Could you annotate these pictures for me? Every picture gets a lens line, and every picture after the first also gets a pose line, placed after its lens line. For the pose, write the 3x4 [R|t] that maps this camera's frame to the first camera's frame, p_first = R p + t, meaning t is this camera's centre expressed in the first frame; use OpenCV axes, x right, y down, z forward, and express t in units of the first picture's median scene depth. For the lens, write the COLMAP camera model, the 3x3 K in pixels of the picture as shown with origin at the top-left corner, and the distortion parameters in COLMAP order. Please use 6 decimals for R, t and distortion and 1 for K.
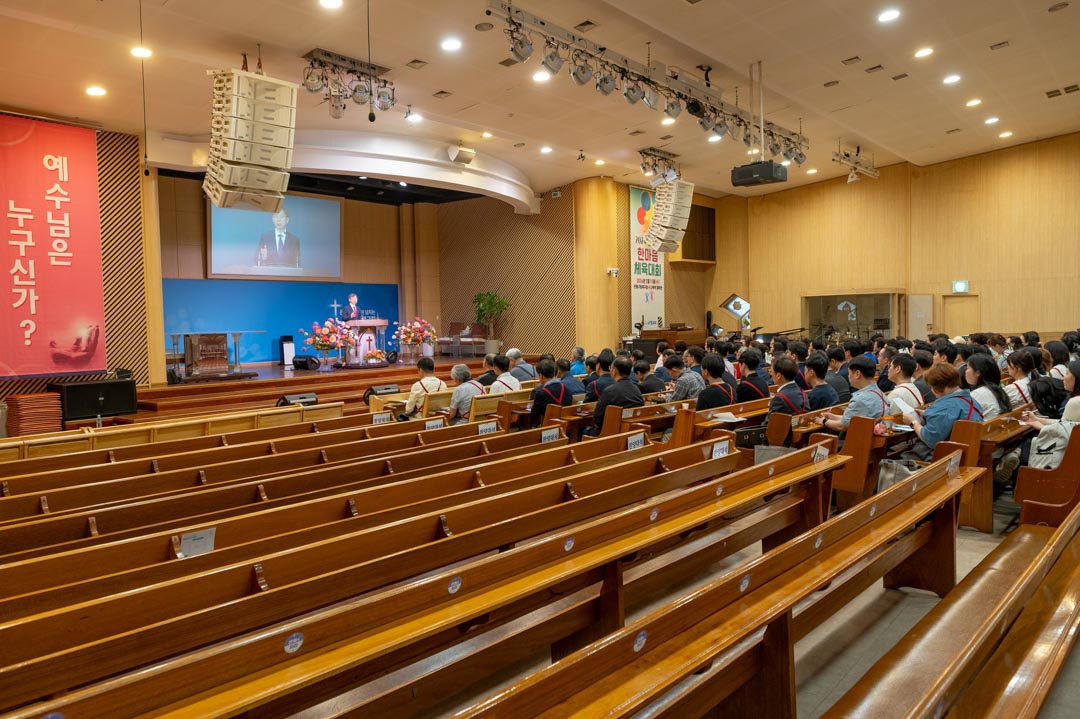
lens RADIAL K [[774.1, 0, 539.0], [0, 774.1, 358.9], [0, 0, 1]] dist [0.013914, -0.011409]
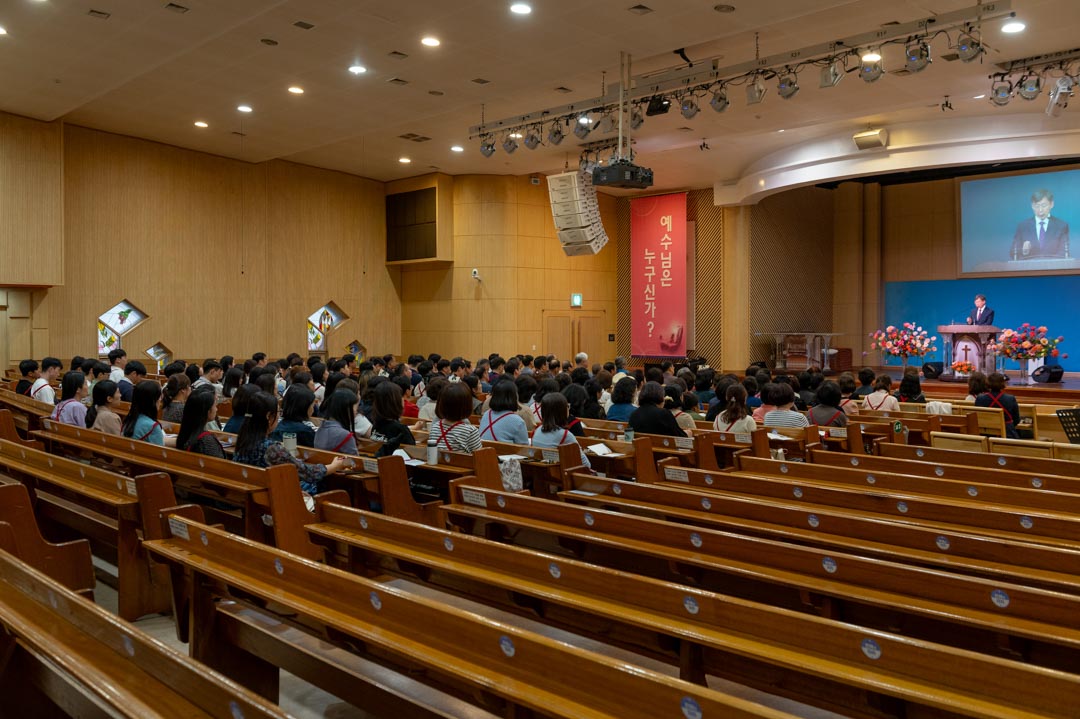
lens RADIAL K [[1089.1, 0, 546.1], [0, 1089.1, 359.5], [0, 0, 1]] dist [0.020976, 0.000000]
pose [[-0.134940, 0.058534, -0.989123, 1.569957], [-0.045832, 0.996816, 0.065242, -0.106796], [0.989793, 0.054138, -0.131828, 1.061420]]
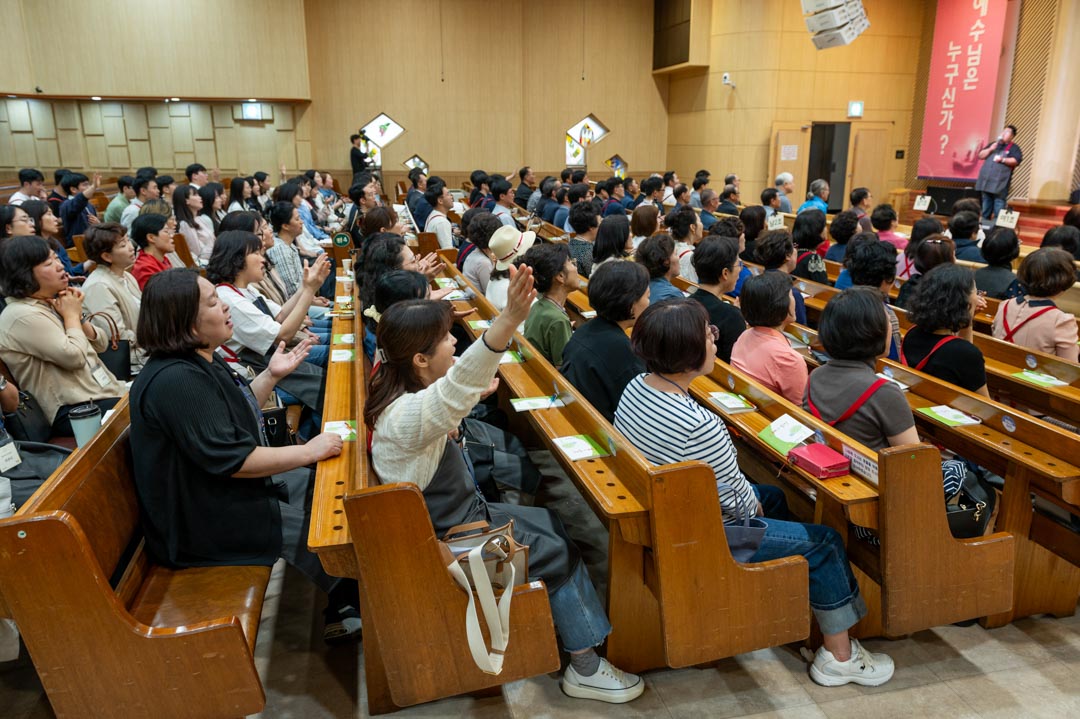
lens RADIAL K [[774.1, 0, 566.5], [0, 774.1, 358.0], [0, 0, 1]] dist [0.013914, -0.011409]
pose [[-0.552231, 0.250790, -0.795075, 0.847377], [-0.030100, 0.947062, 0.319637, -0.092437], [0.833147, 0.200446, -0.515448, 1.195438]]
